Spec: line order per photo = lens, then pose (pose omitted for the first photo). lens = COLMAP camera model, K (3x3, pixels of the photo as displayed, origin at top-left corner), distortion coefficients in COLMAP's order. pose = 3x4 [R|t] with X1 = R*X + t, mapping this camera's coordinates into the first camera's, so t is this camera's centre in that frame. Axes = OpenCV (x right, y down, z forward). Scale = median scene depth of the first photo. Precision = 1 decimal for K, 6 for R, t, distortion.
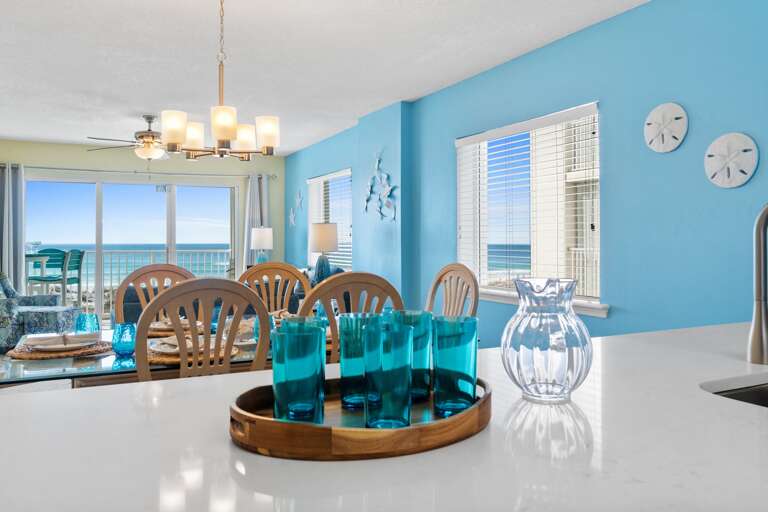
lens RADIAL K [[600.6, 0, 372.1], [0, 600.6, 240.9], [0, 0, 1]] dist [0.001294, -0.000539]
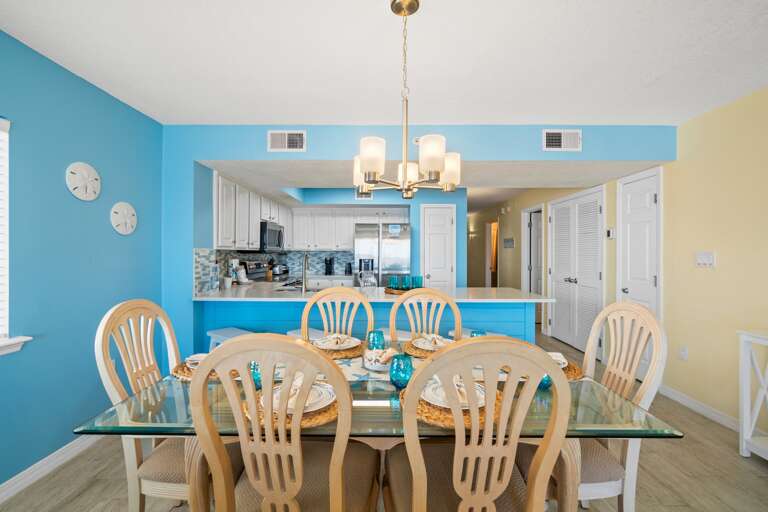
lens RADIAL K [[331.4, 0, 385.7], [0, 331.4, 254.6], [0, 0, 1]] dist [0.001439, 0.000077]
pose [[-0.904779, 0.002200, 0.425876, -0.419065], [0.002185, 0.999997, -0.000524, -0.028301], [-0.425877, 0.000457, -0.904781, 1.401263]]
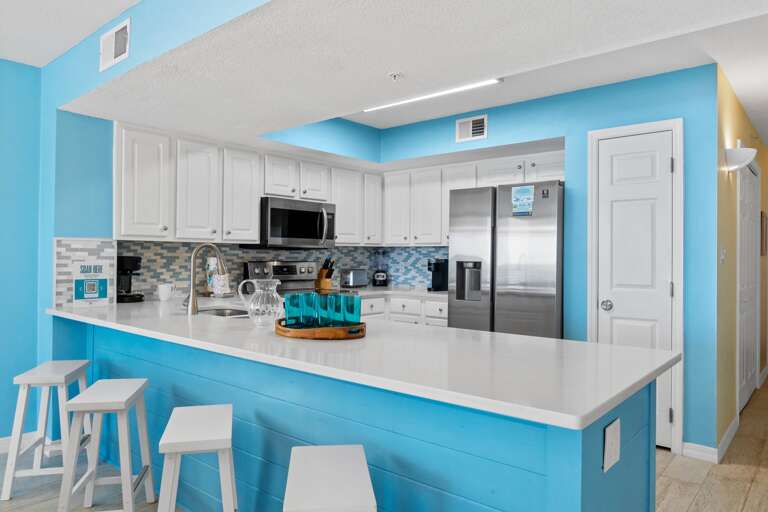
lens RADIAL K [[515.8, 0, 384.2], [0, 515.8, 254.9], [0, 0, 1]] dist [0.004950, 0.000642]
pose [[-0.413042, 0.007229, 0.910683, -0.720631], [-0.007331, 0.999910, -0.011262, -0.005396], [-0.910682, -0.011328, -0.412952, 0.565683]]
